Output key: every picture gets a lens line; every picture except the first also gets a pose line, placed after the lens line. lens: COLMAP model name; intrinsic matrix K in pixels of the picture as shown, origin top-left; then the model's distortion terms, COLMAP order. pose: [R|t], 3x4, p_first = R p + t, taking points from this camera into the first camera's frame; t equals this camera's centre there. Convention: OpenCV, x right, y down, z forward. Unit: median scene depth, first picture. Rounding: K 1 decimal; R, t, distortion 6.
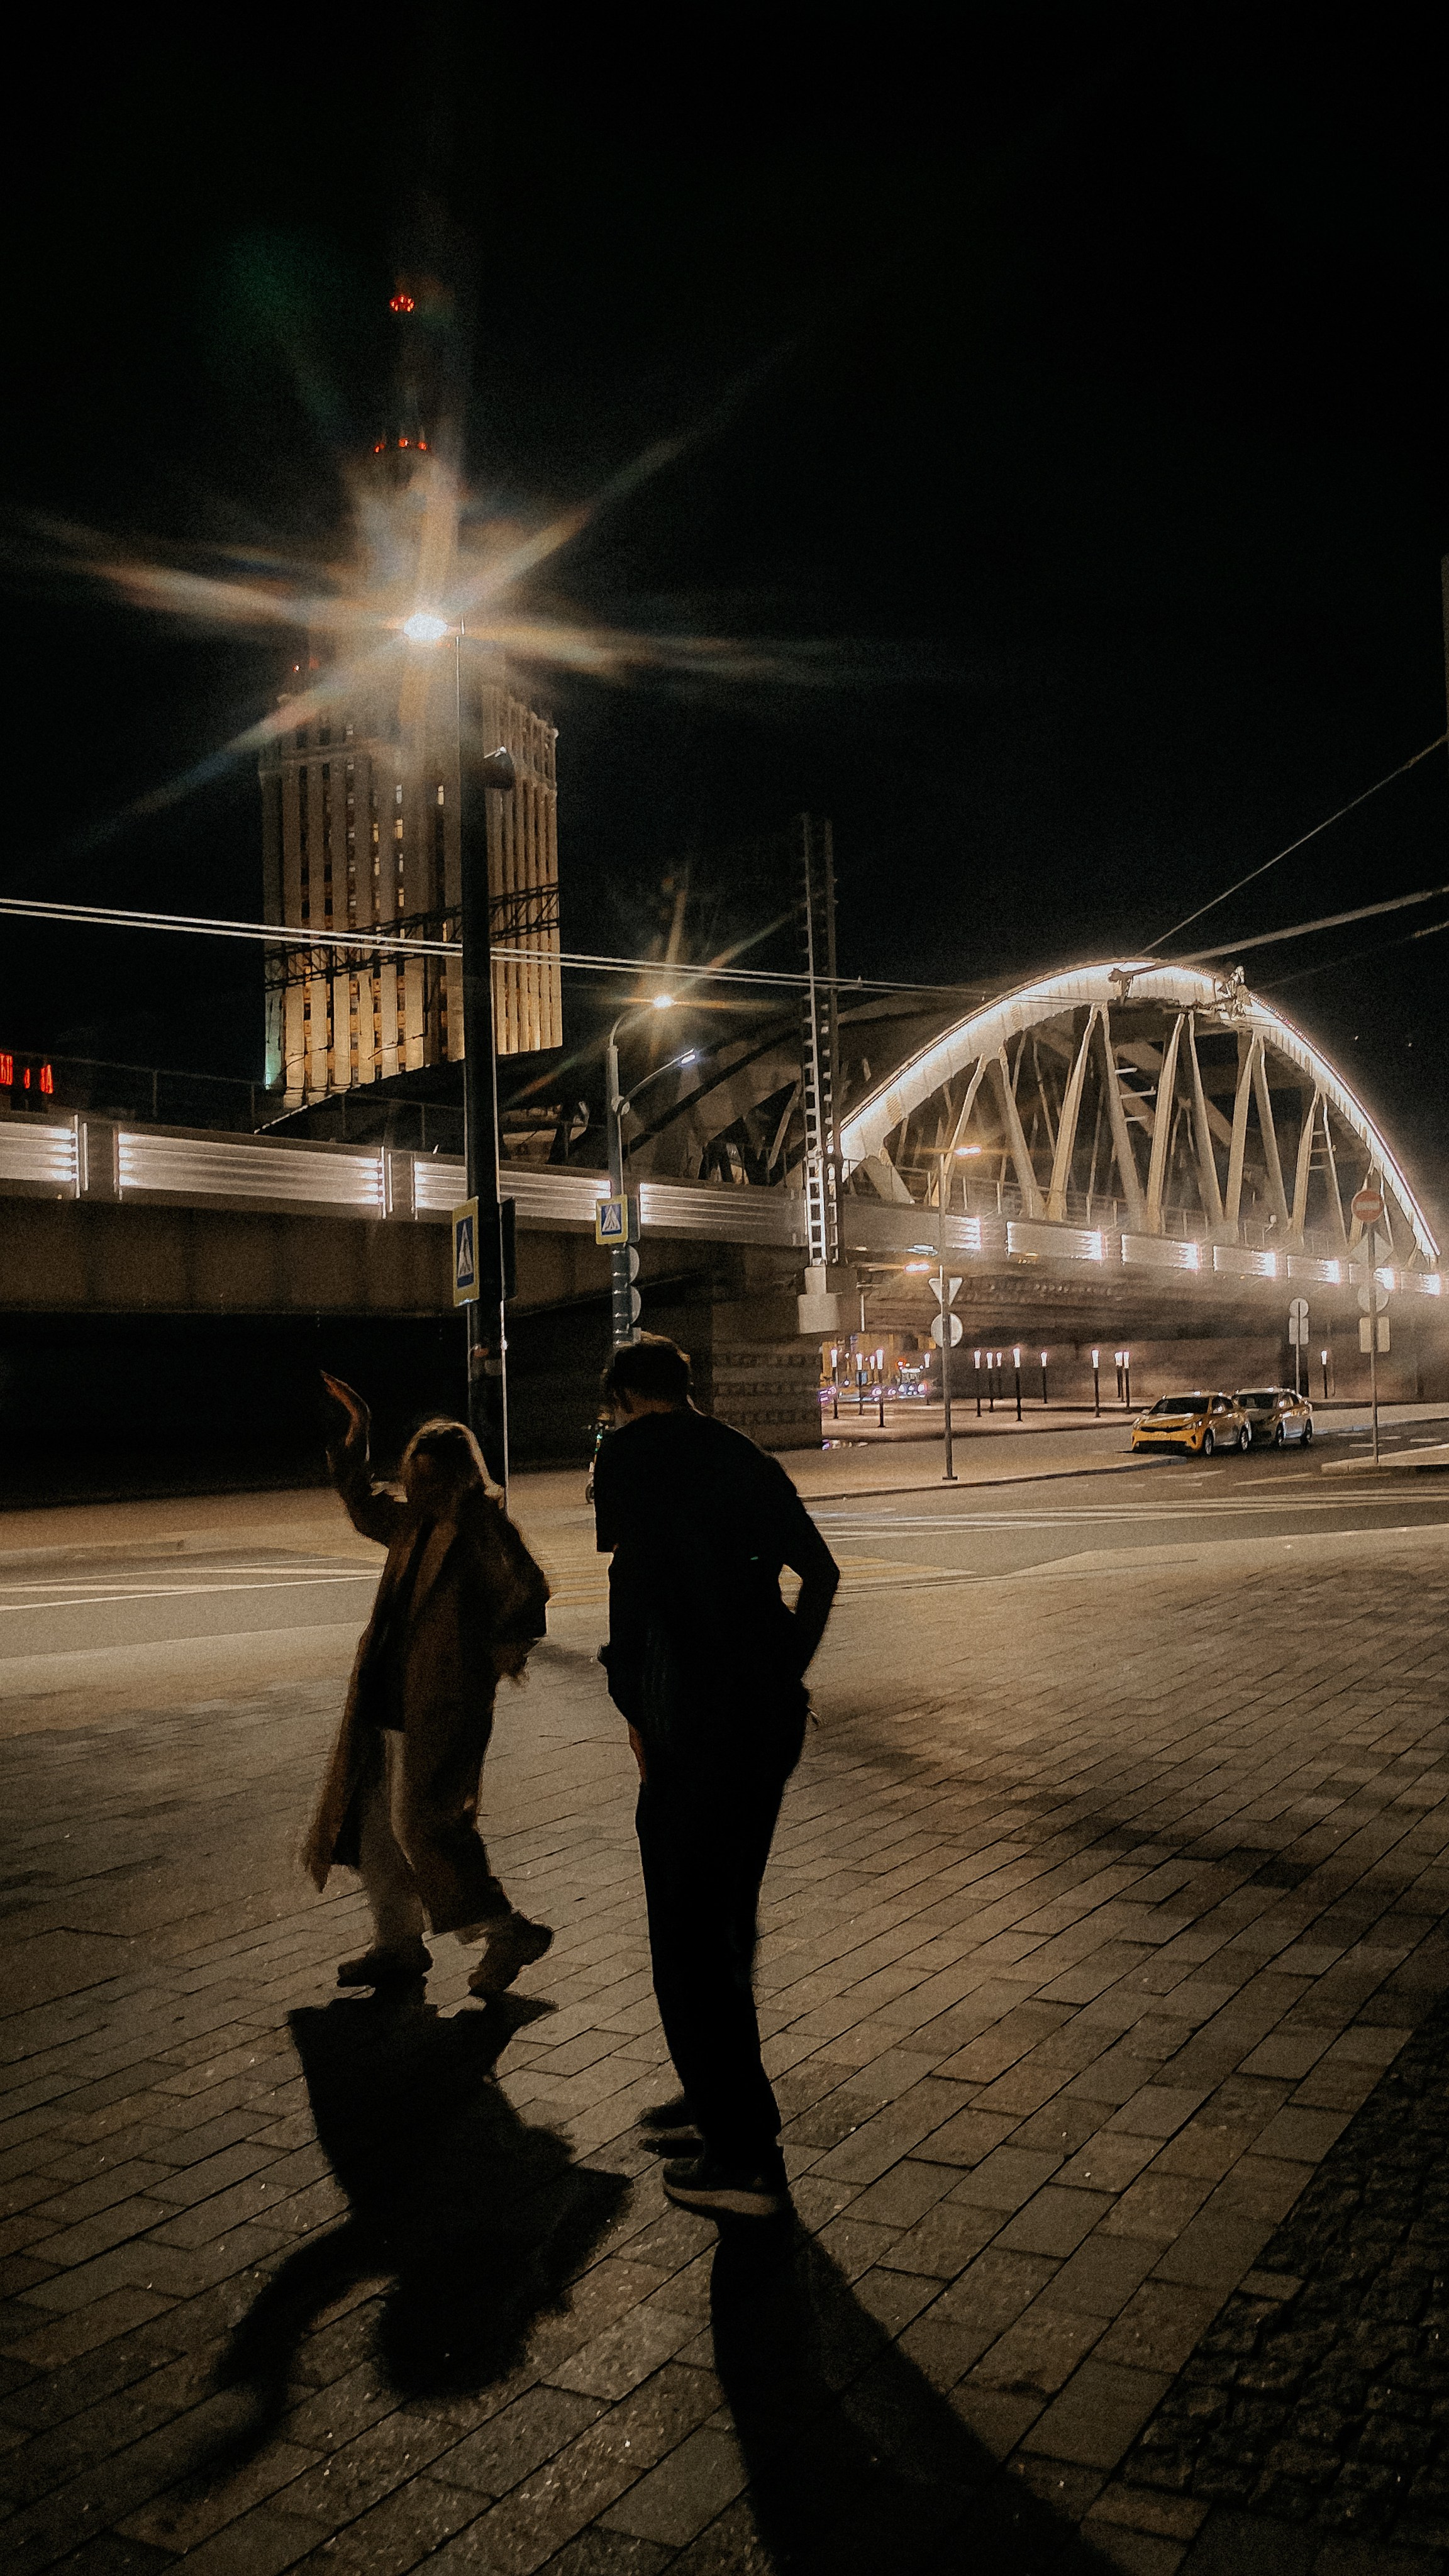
lens RADIAL K [[1993.5, 0, 722.7], [0, 1993.5, 1281.0], [0, 0, 1]] dist [0.032448, -0.019858]
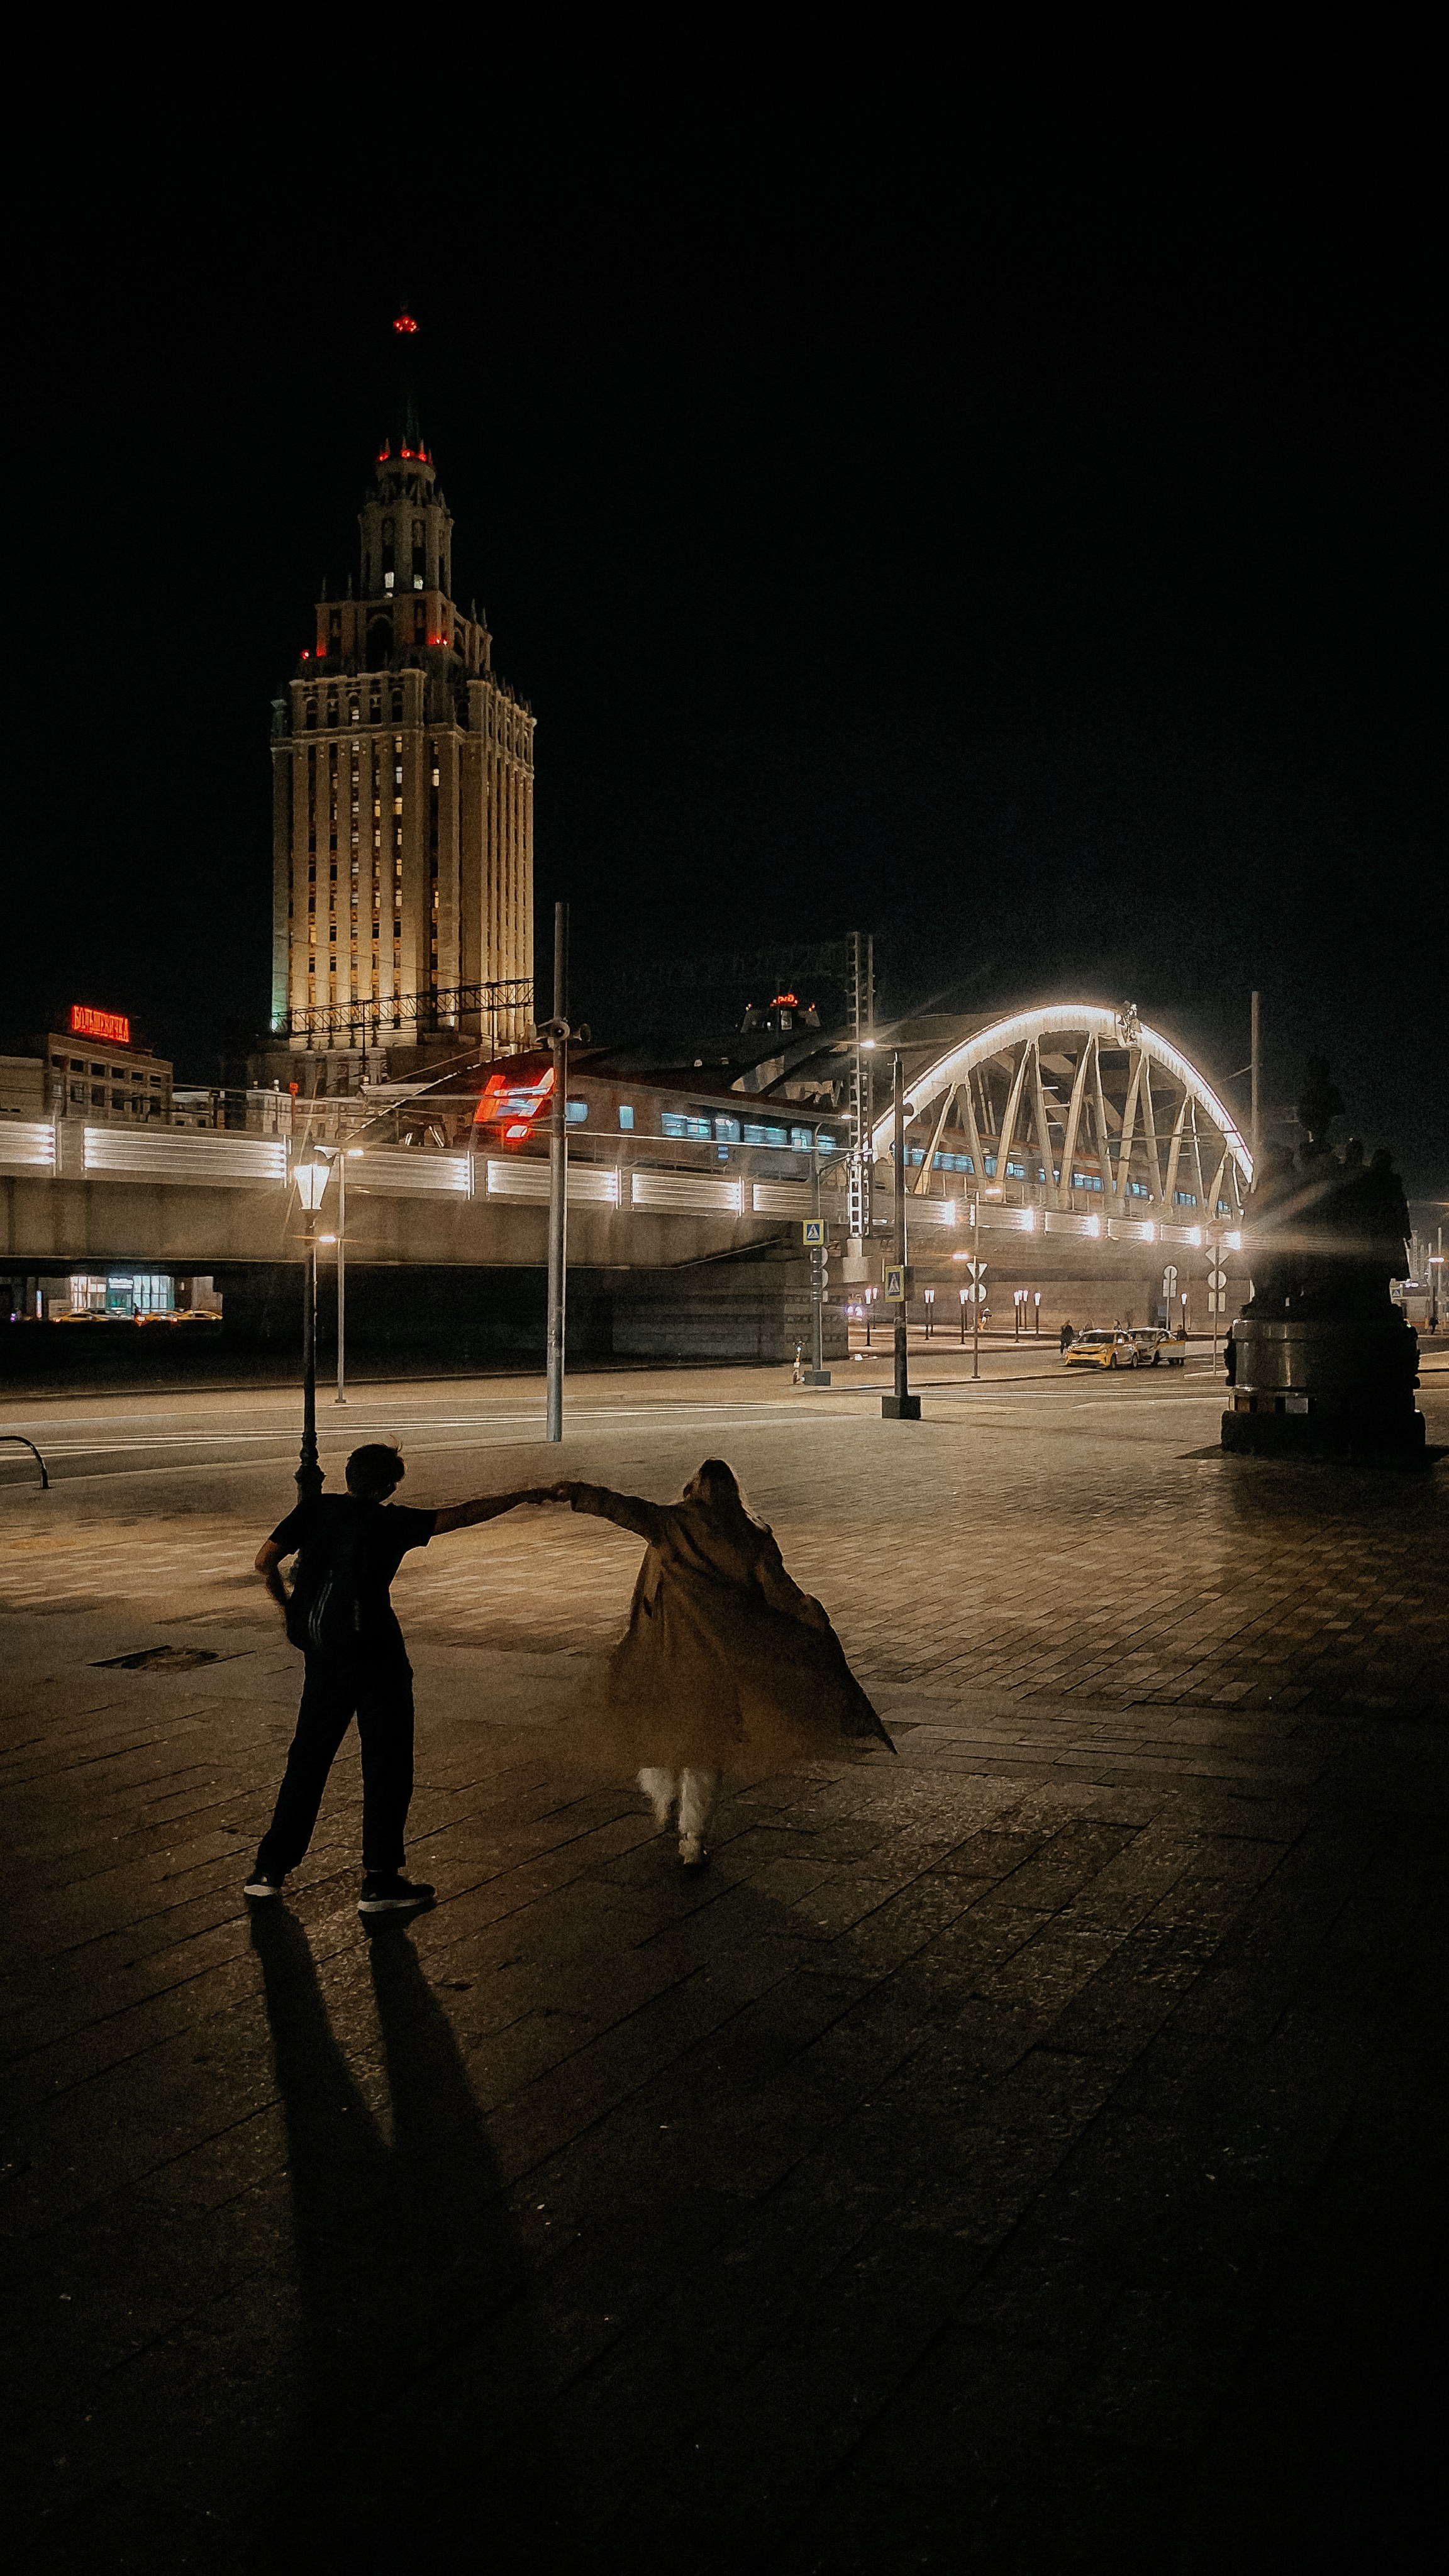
lens RADIAL K [[1965.7, 0, 724.0], [0, 1965.7, 1281.8], [0, 0, 1]] dist [0.029974, -0.021753]
pose [[0.997558, 0.027926, 0.064019, -0.092645], [-0.030642, 0.998654, 0.041844, -0.021332], [-0.062764, -0.043704, 0.997071, -0.297445]]
